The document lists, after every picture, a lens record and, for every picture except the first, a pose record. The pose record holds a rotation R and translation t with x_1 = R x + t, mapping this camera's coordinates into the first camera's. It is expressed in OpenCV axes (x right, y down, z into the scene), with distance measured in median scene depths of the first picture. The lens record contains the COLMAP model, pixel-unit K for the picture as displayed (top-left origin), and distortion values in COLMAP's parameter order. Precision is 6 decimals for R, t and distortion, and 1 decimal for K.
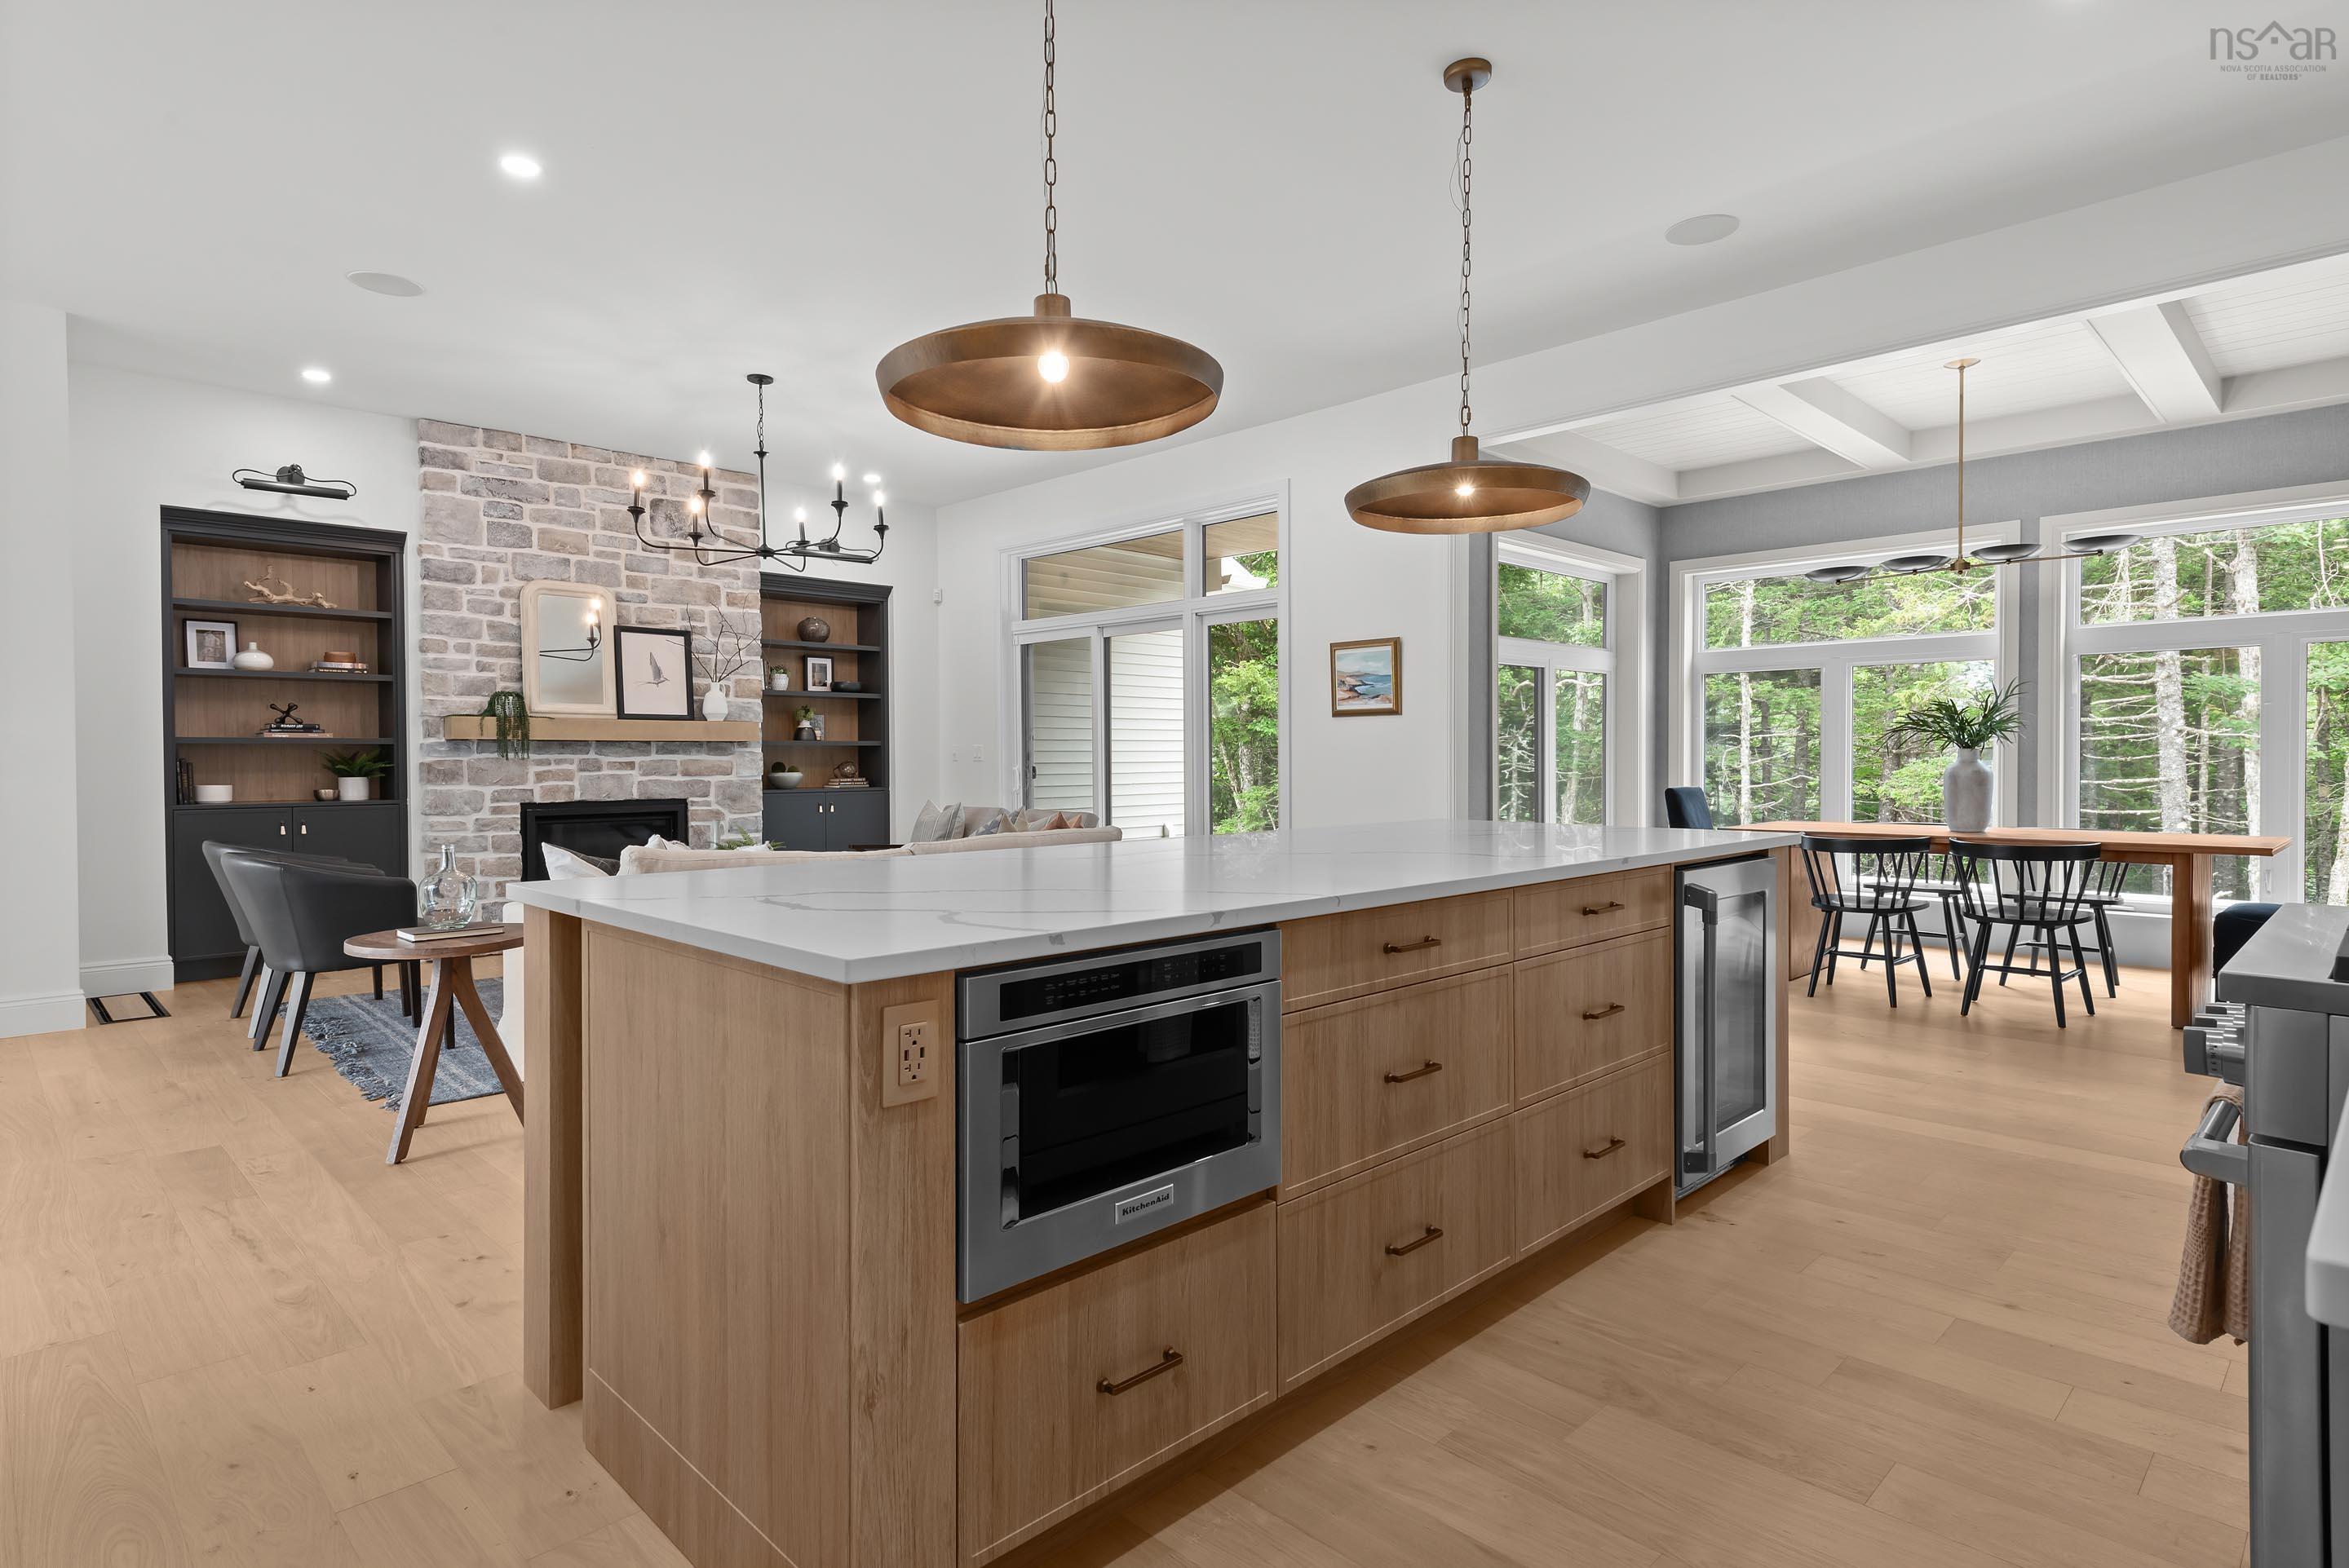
lens RADIAL K [[1218.6, 0, 1180.5], [0, 1218.6, 776.1], [0, 0, 1]] dist [0.028251, -0.000794]
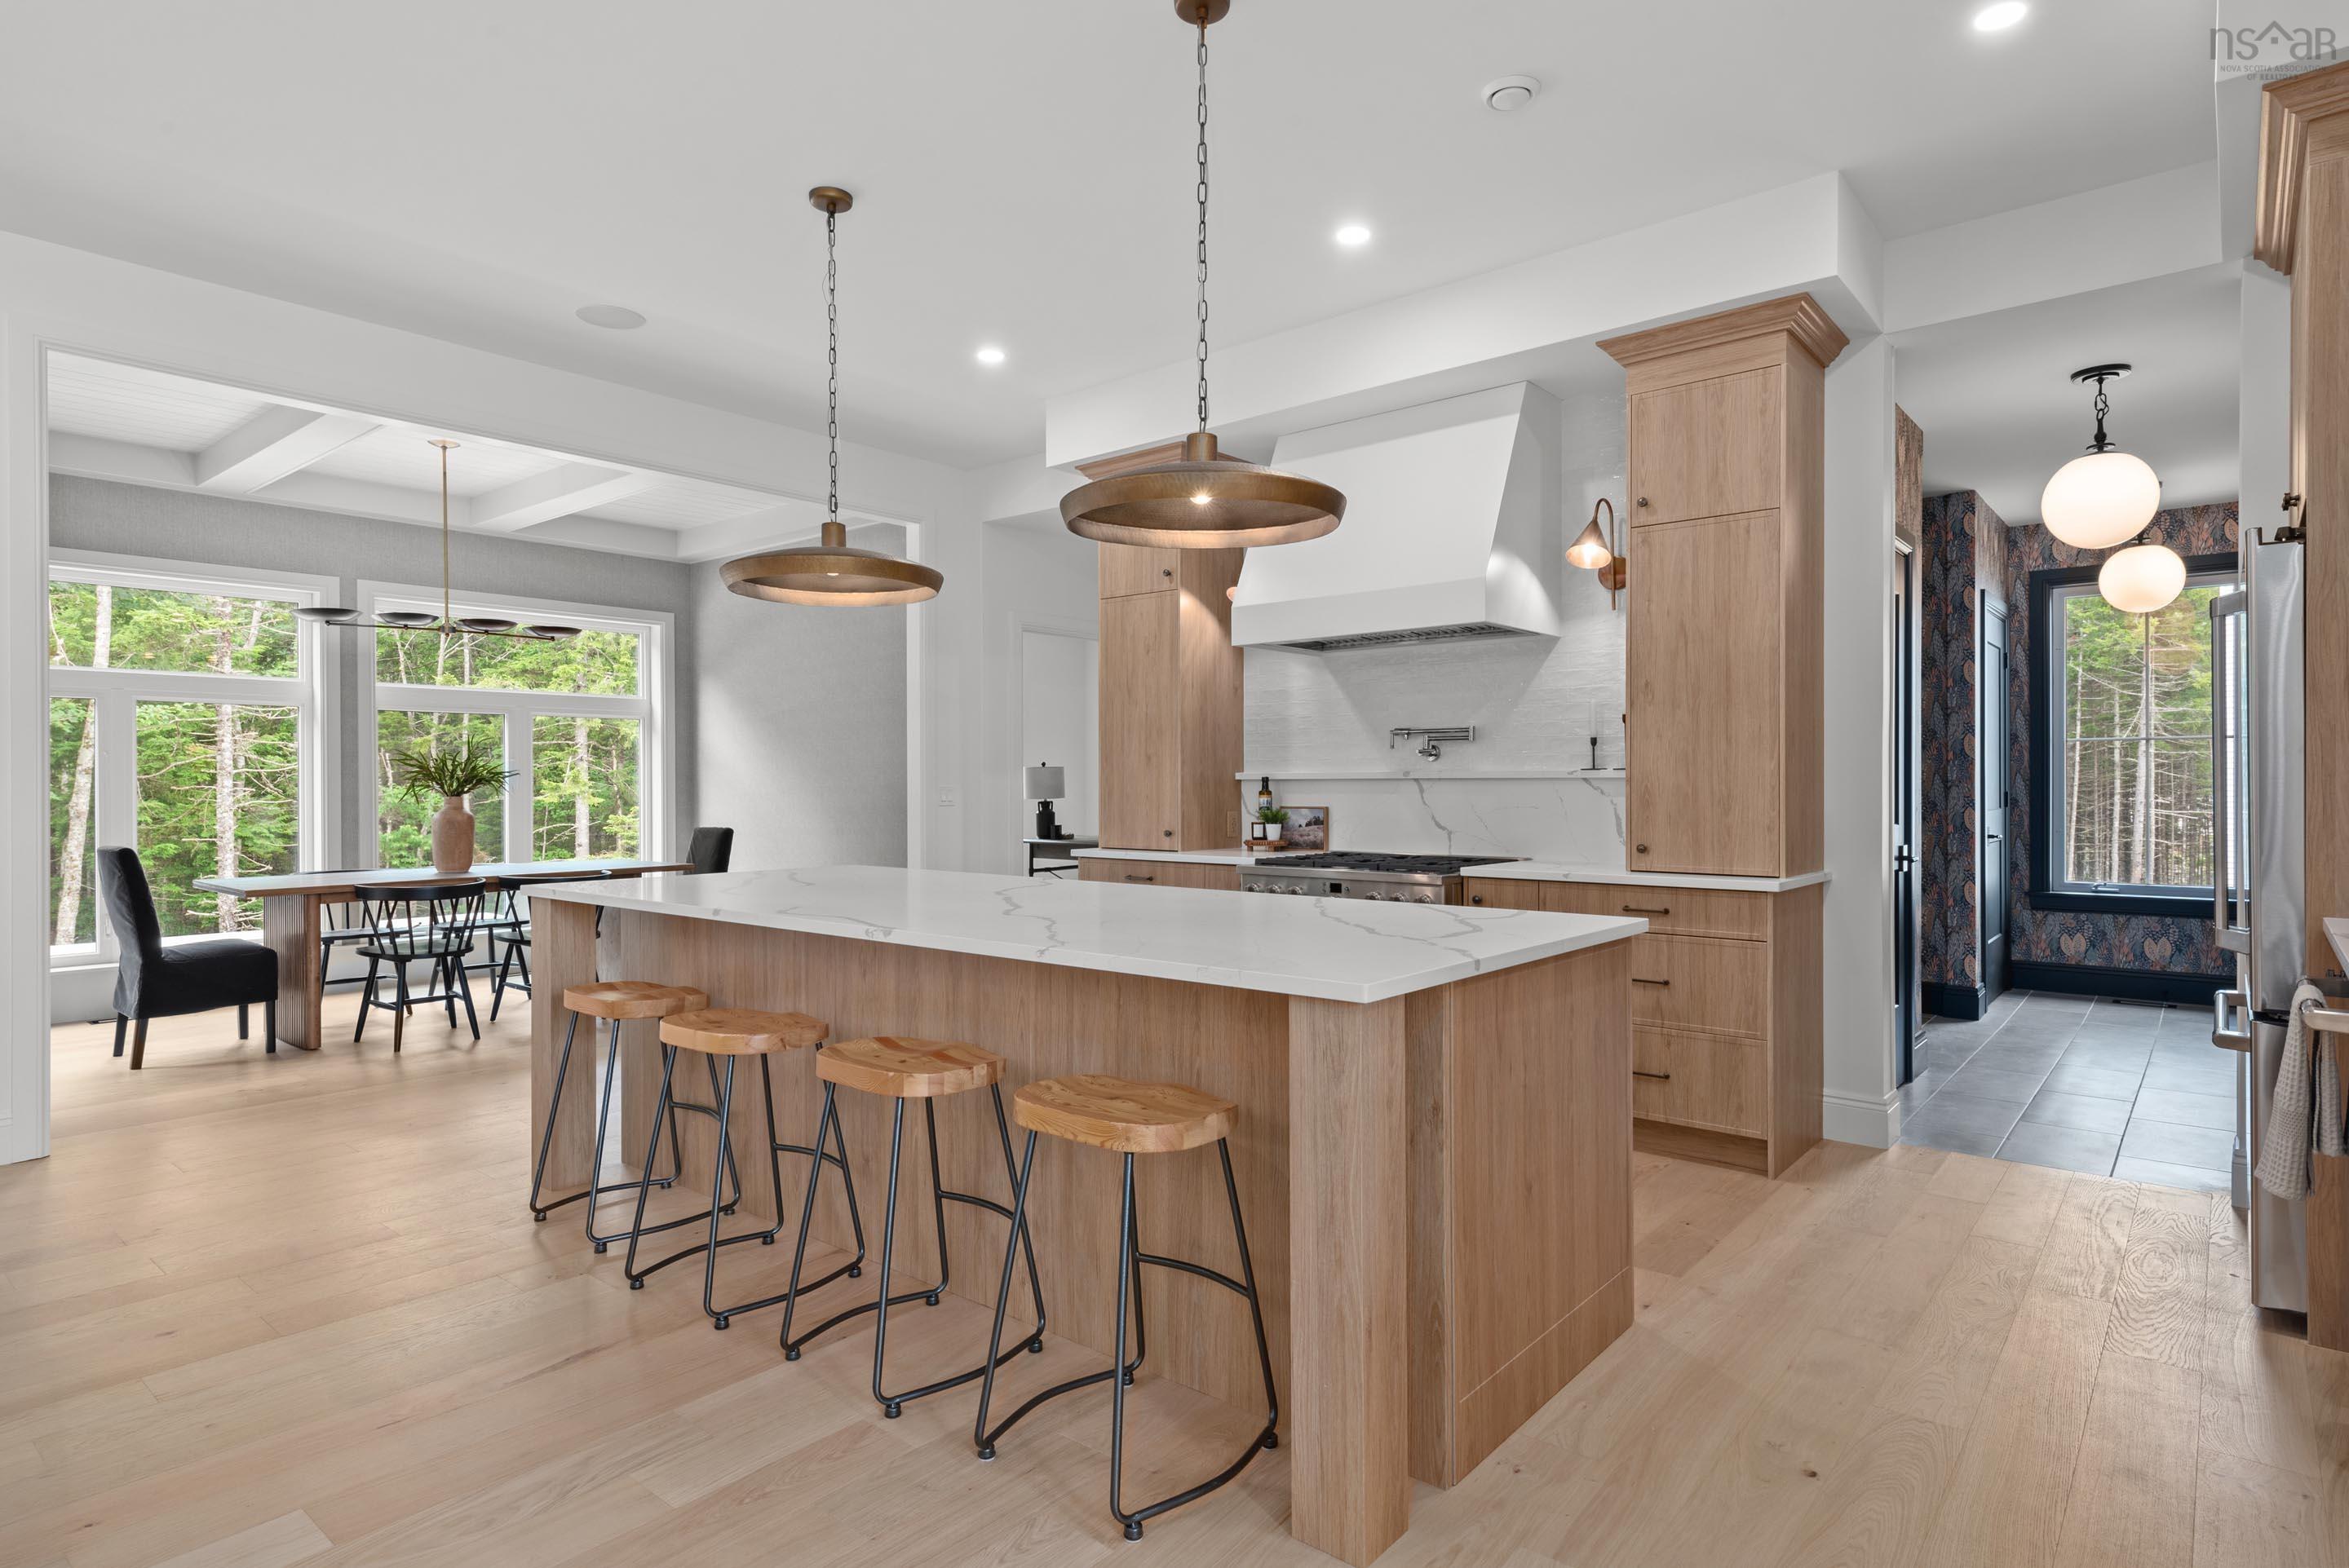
lens RADIAL K [[1245.1, 0, 1173.0], [0, 1245.1, 786.7], [0, 0, 1]] dist [0.022992, -0.000441]
pose [[-0.087047, 0.000608, 0.996204, -0.453593], [0.018153, 0.999835, 0.000976, -0.017125], [-0.996039, 0.018169, -0.087043, 0.393250]]
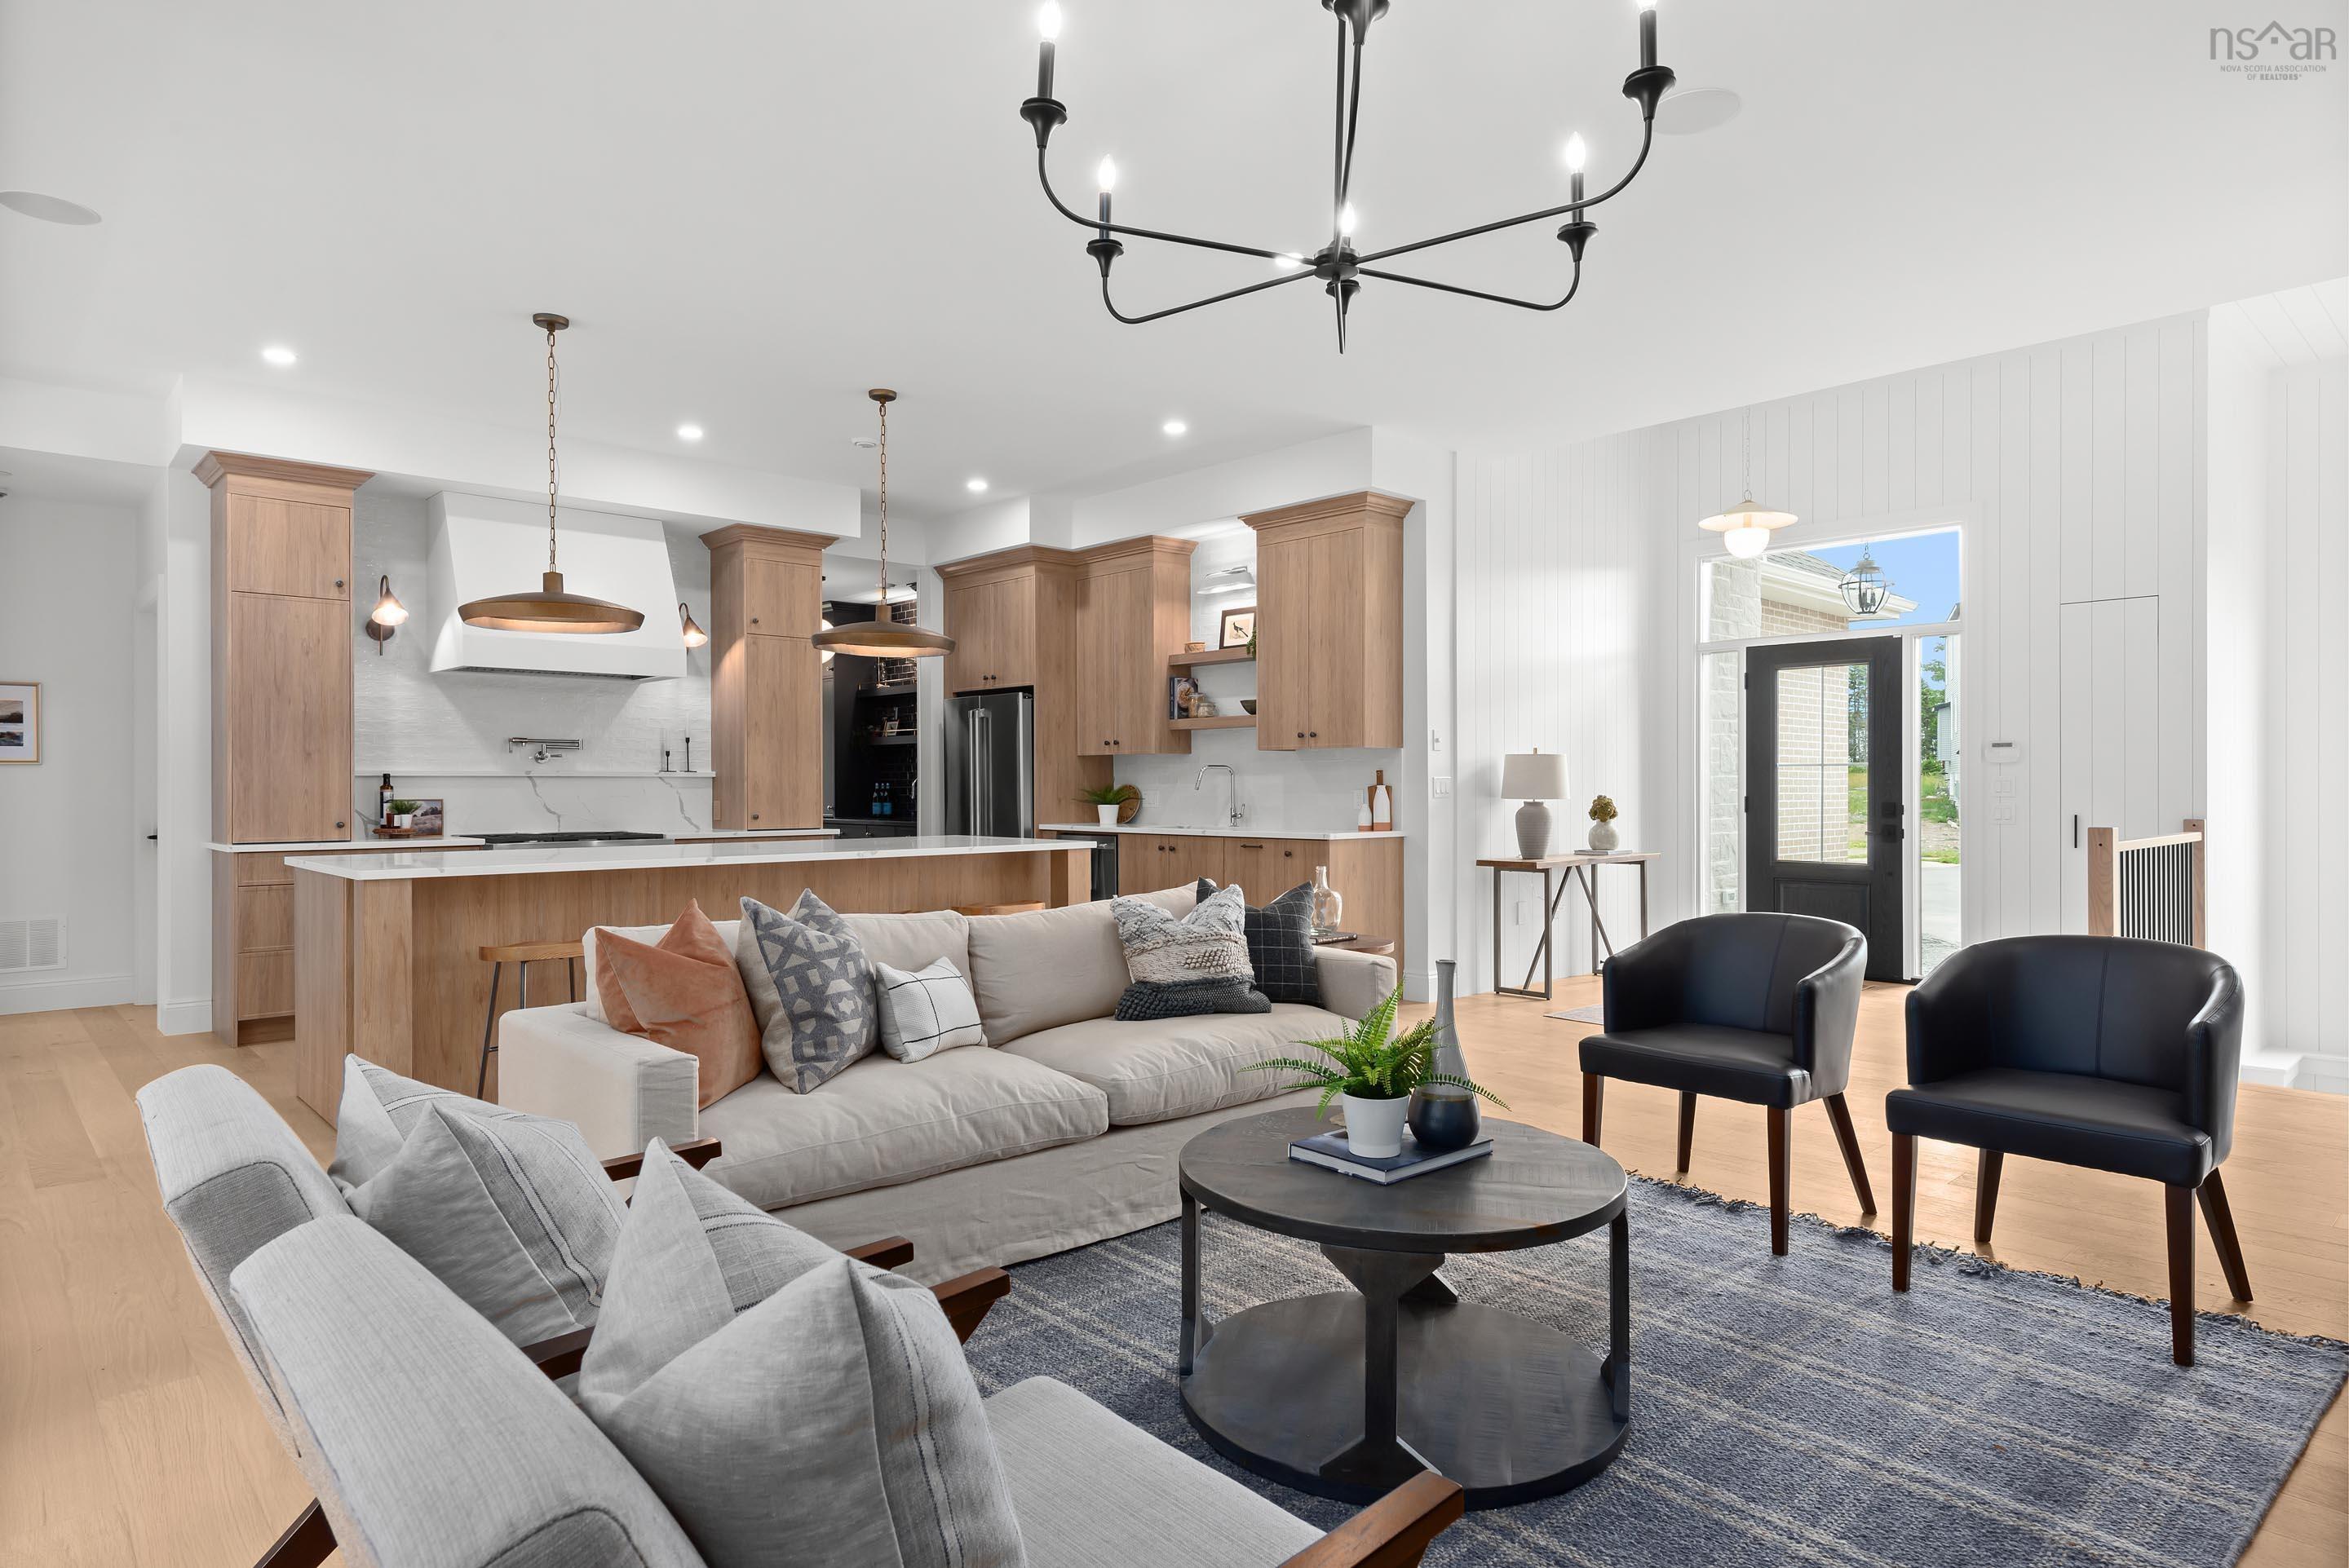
lens RADIAL K [[1321.1, 0, 1182.0], [0, 1321.1, 787.1], [0, 0, 1]] dist [0.022866, -0.002010]
pose [[-0.999488, 0.005370, 0.031540, -0.268461], [0.005897, 0.999844, 0.016634, -0.024733], [-0.031446, 0.016812, -0.999364, 1.243806]]
